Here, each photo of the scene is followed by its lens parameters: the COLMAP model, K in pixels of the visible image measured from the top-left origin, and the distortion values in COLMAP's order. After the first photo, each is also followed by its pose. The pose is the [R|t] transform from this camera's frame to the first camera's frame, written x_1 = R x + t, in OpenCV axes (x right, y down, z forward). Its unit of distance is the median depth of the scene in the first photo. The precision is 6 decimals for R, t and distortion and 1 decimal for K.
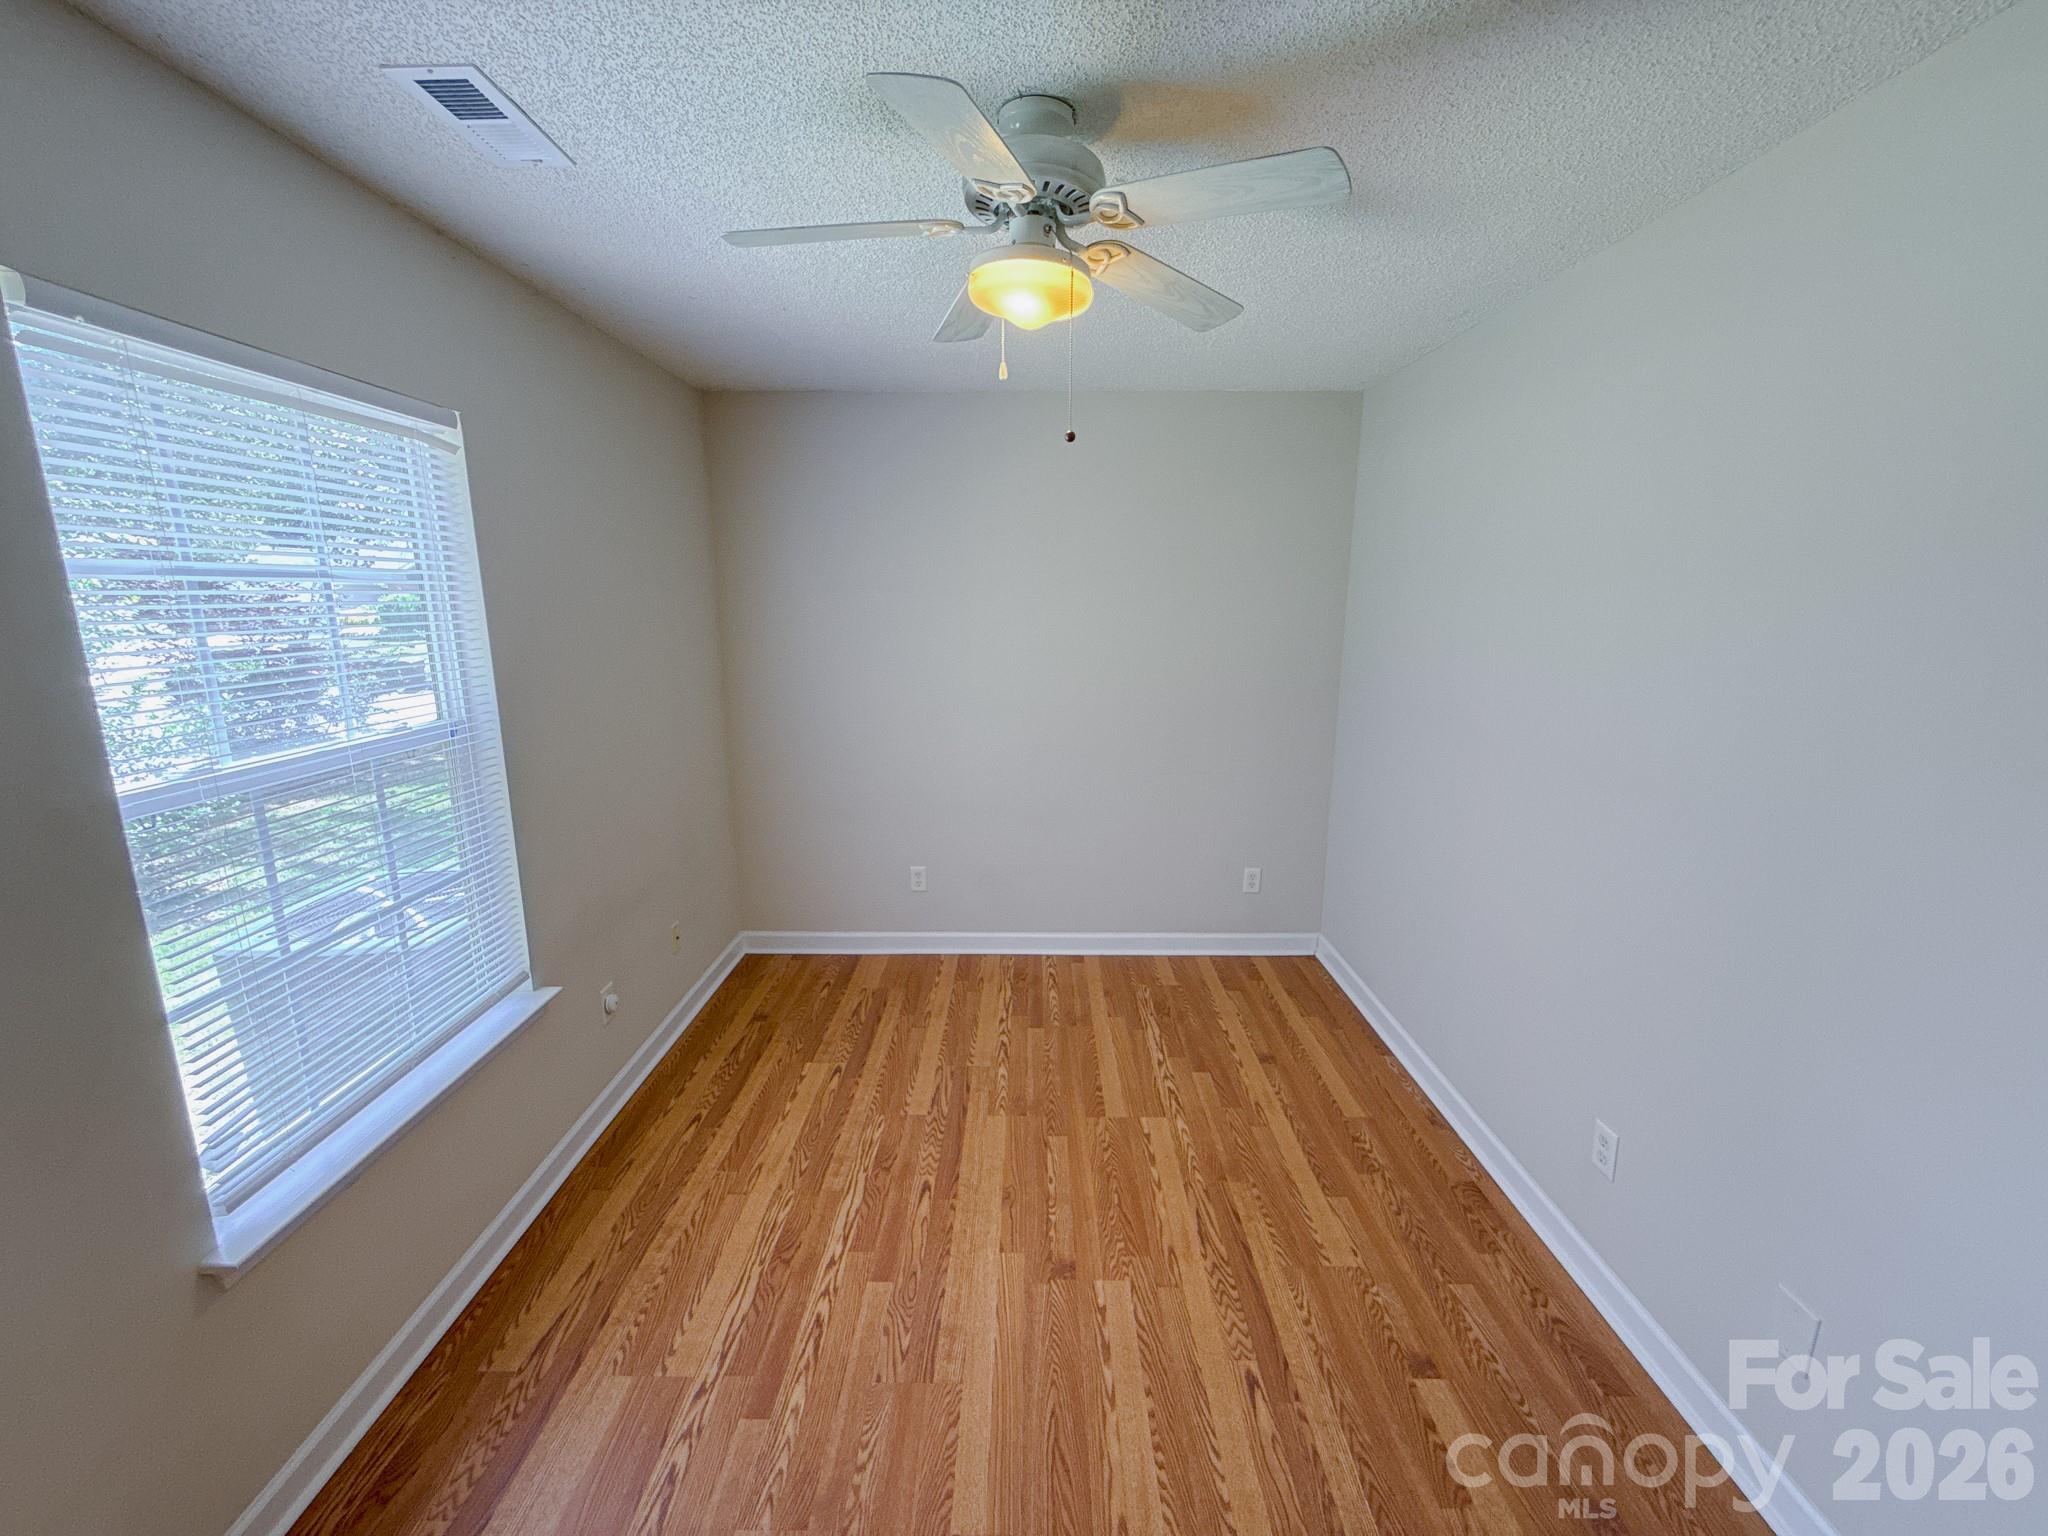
lens RADIAL K [[817.6, 0, 1020.9], [0, 817.6, 764.1], [0, 0, 1]] dist [0.000049, -0.000035]
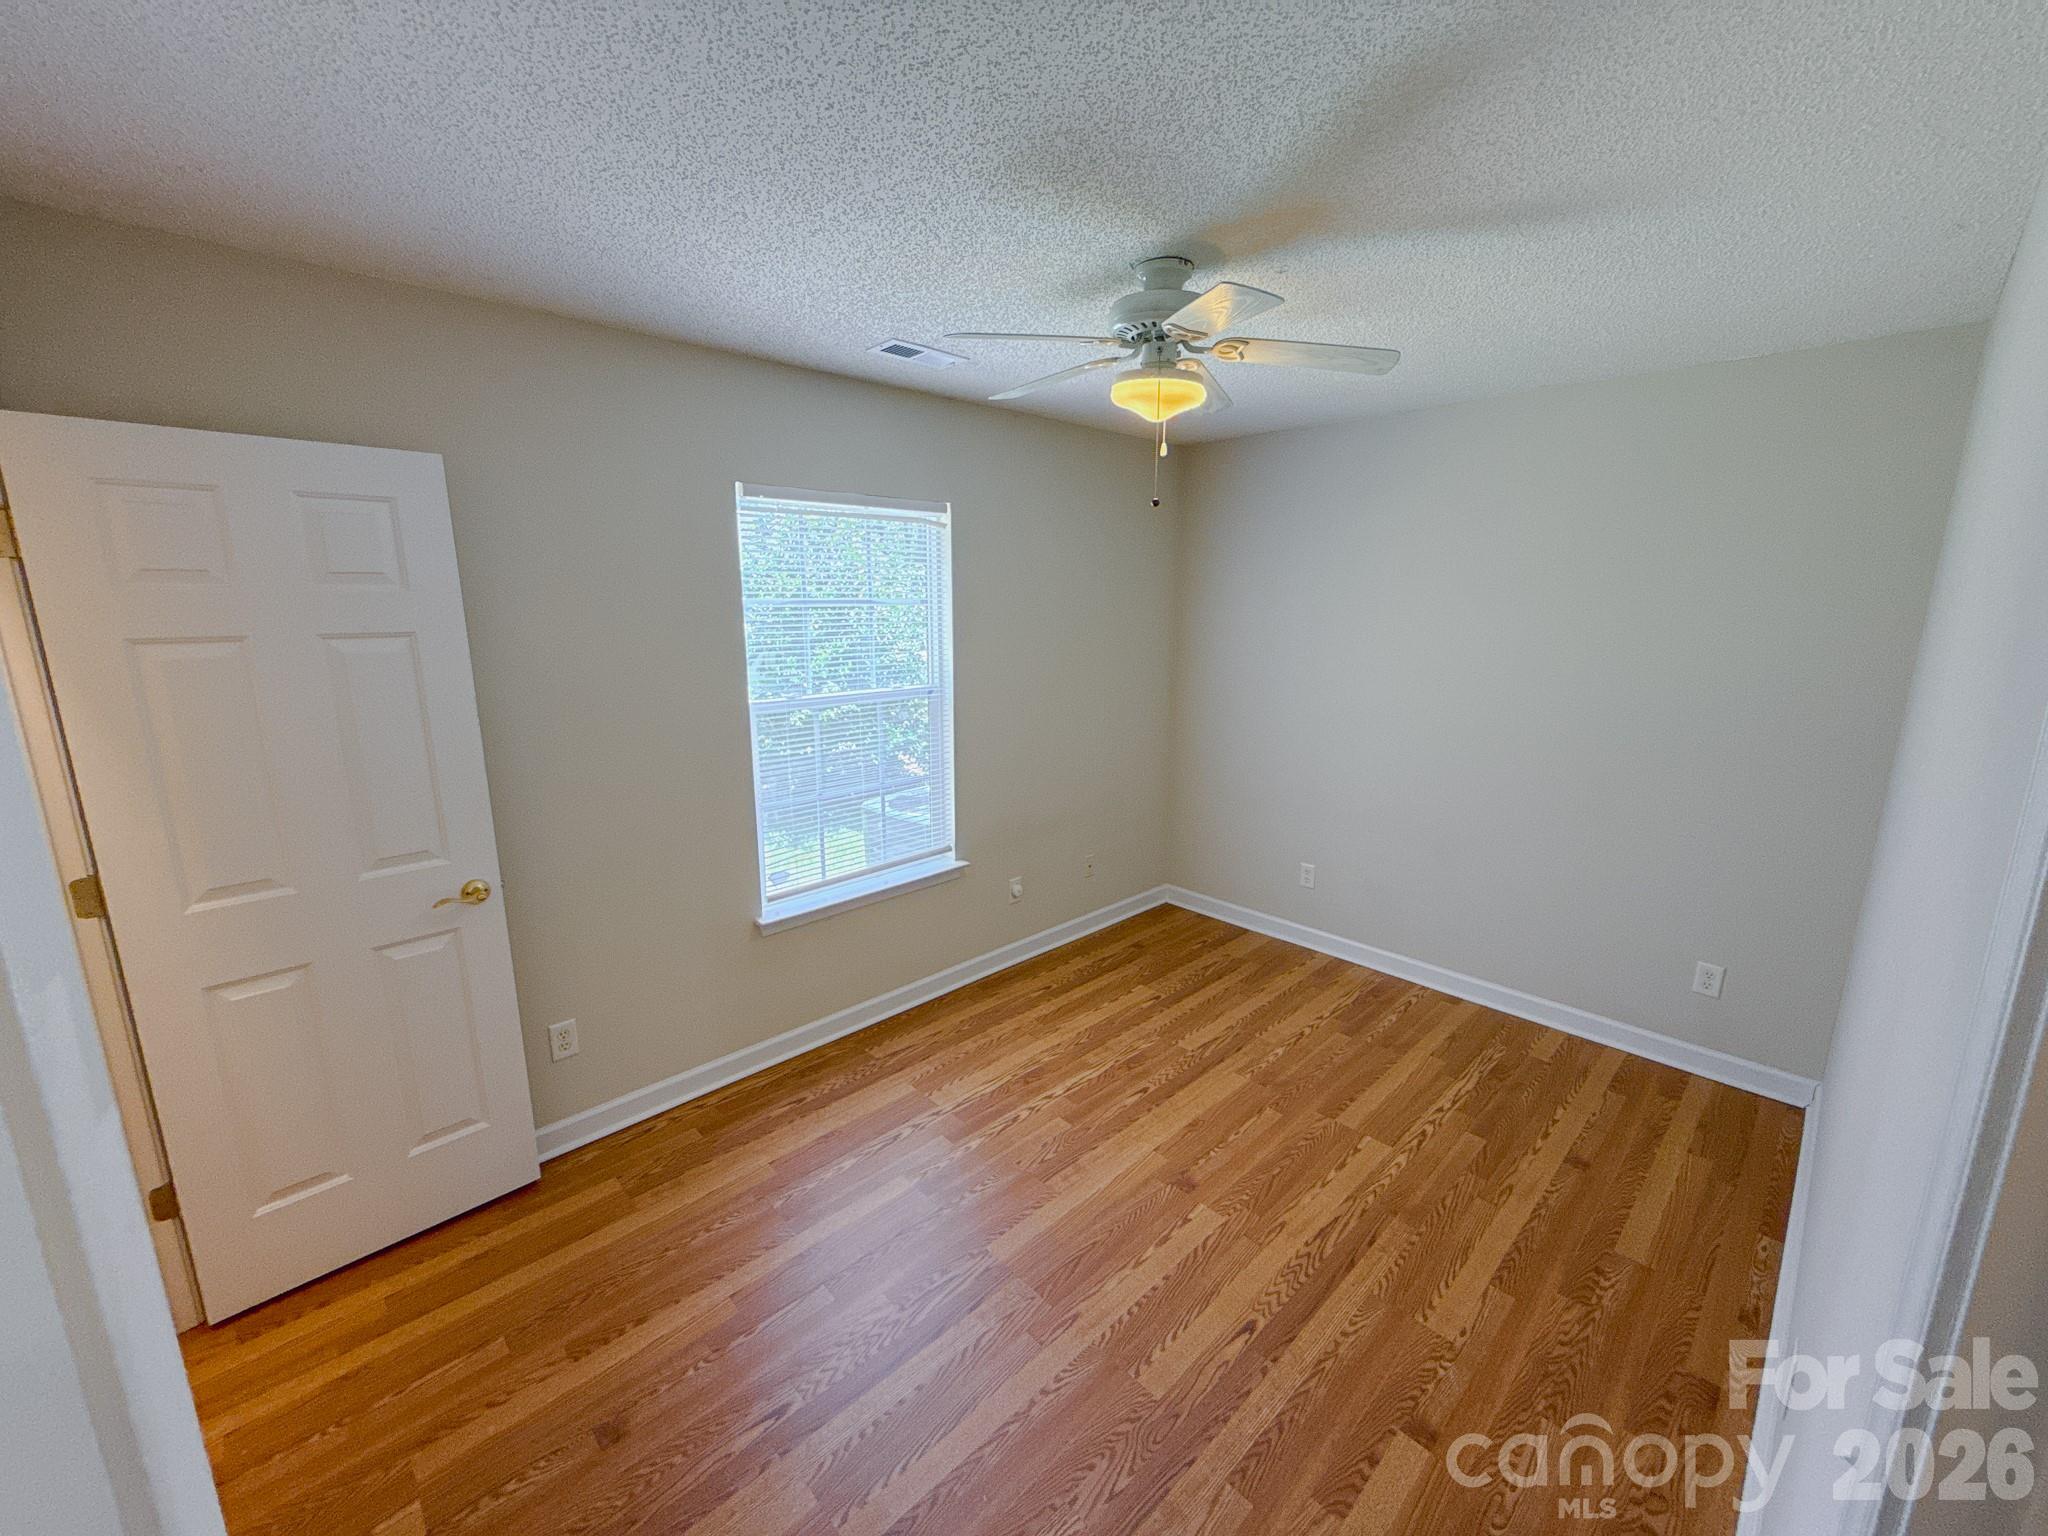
lens RADIAL K [[817.6, 0, 1020.9], [0, 817.6, 764.1], [0, 0, 1]] dist [0.000049, -0.000035]
pose [[0.694599, 0.143262, -0.704988, 0.518085], [-0.145379, 0.987705, 0.057476, -0.014578], [0.704555, 0.062568, 0.706886, -0.037597]]
